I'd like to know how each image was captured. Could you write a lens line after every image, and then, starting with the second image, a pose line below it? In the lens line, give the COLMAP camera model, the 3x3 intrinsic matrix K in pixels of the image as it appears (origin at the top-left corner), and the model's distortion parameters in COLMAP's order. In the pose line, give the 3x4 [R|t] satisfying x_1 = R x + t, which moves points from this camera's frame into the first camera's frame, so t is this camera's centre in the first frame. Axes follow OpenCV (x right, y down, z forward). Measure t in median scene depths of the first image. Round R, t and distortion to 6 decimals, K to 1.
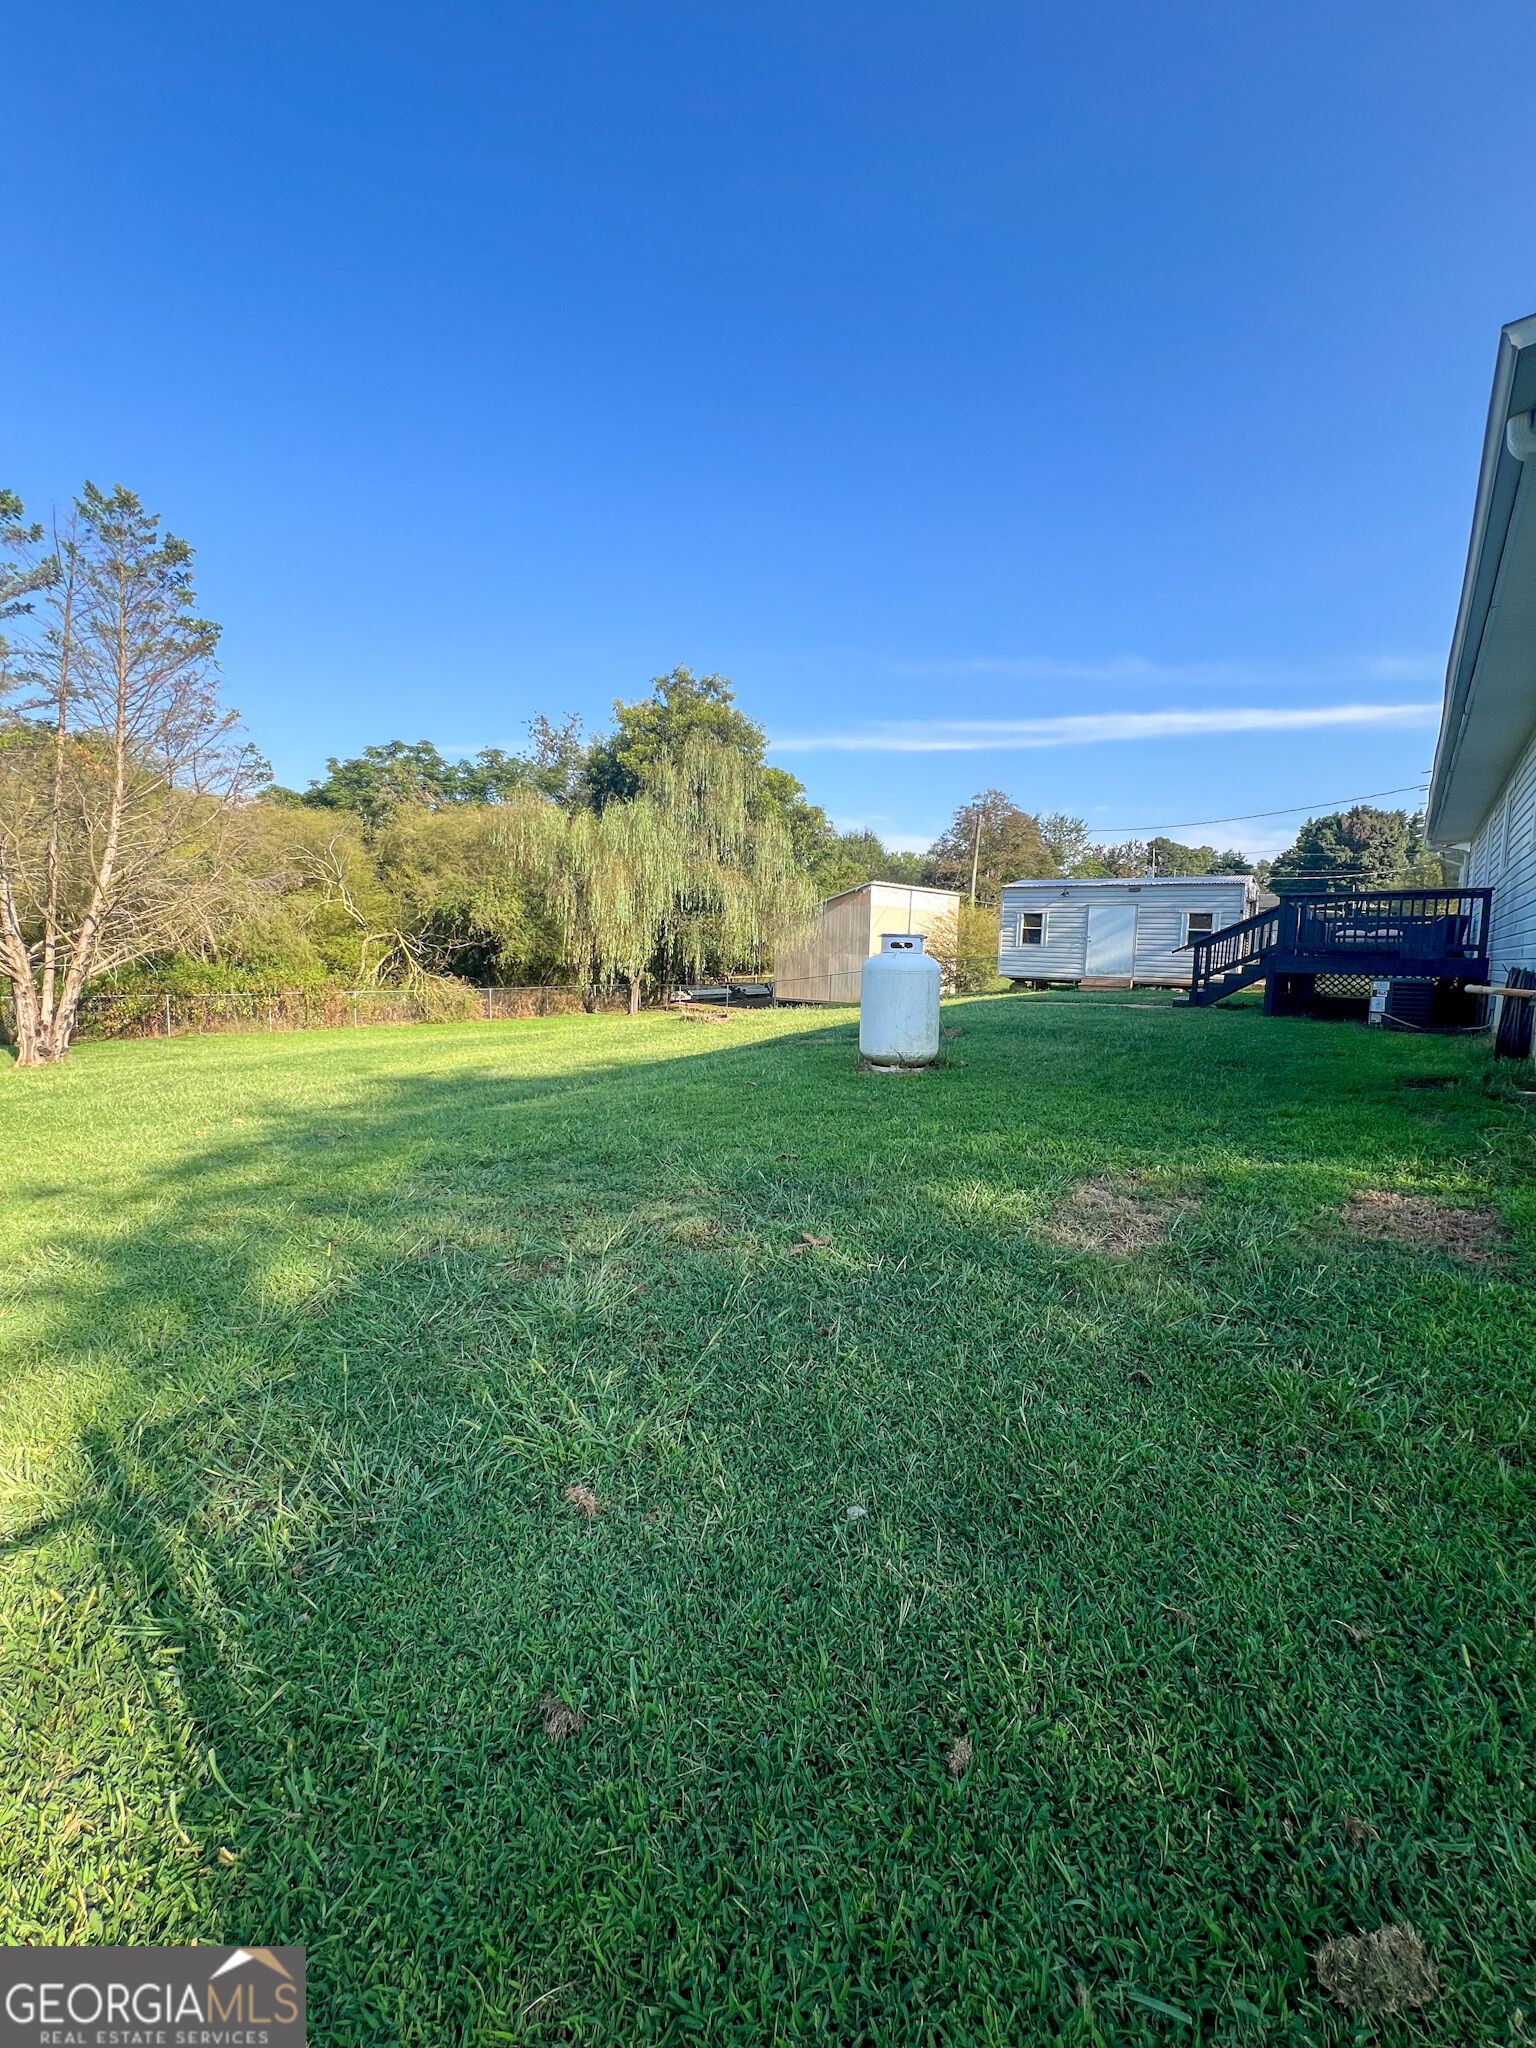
lens RADIAL K [[815.8, 0, 774.9], [0, 815.8, 1019.8], [0, 0, 1]] dist [0.000205, -0.000115]
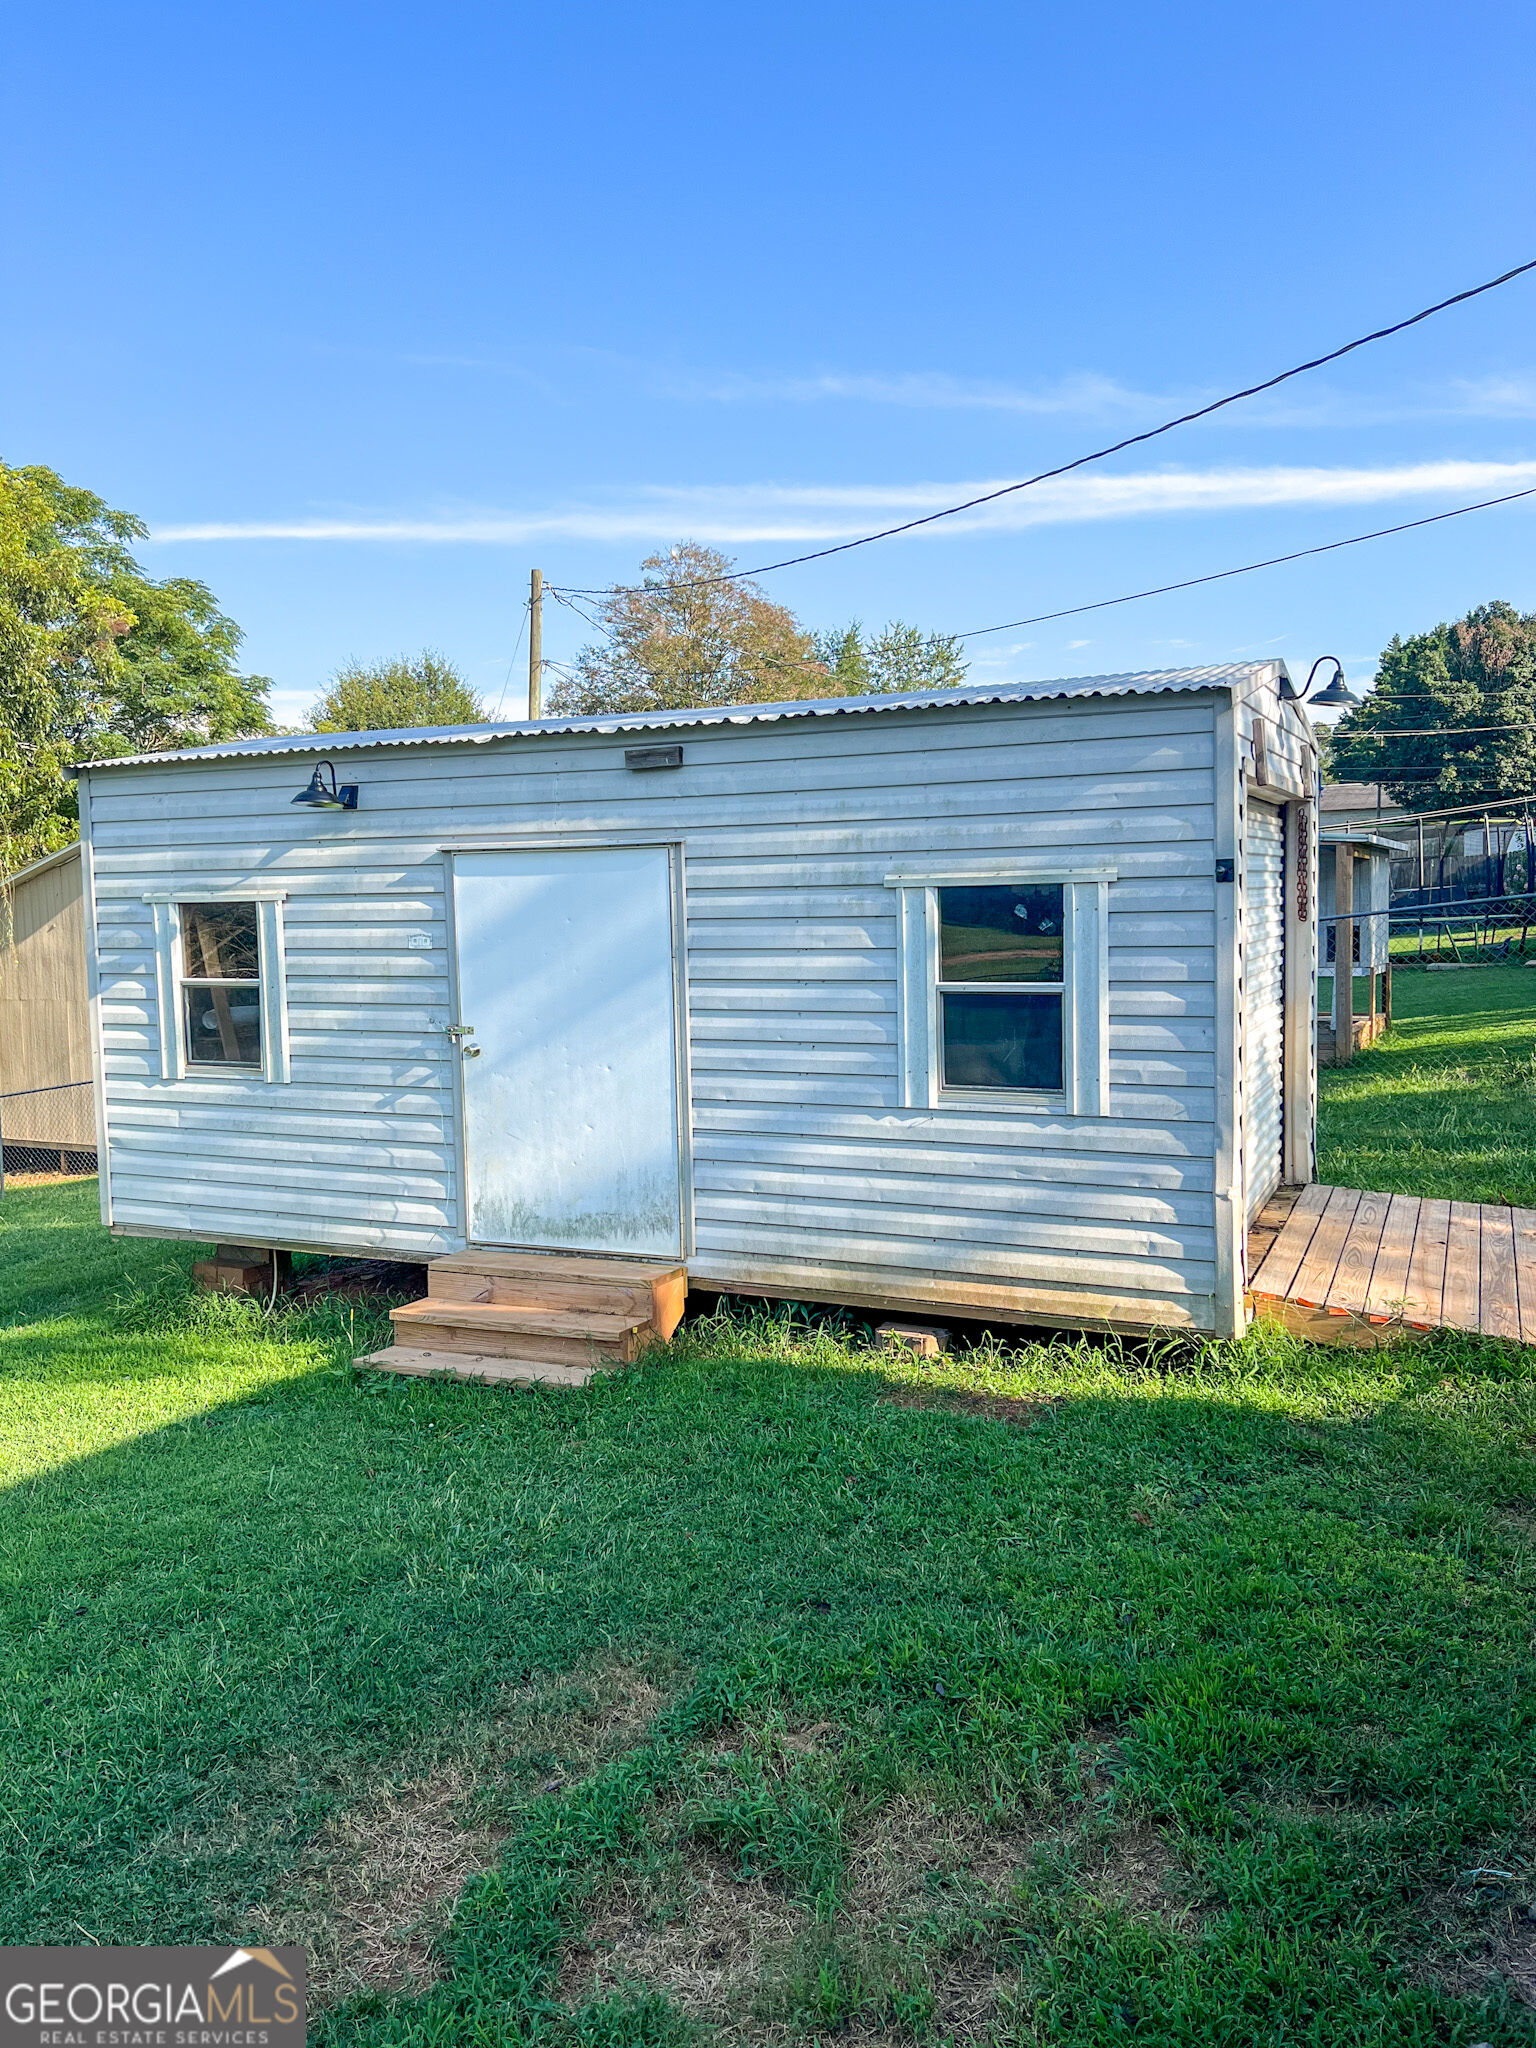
lens RADIAL K [[1538.0, 0, 768.0], [0, 1538.0, 1024.0], [0, 0, 1]] dist [0.080915, -0.122015]
pose [[0.980473, -0.059859, 0.187324, 0.113264], [0.062893, 0.997967, -0.010294, -0.027911], [-0.186327, 0.021874, 0.982244, 0.190947]]
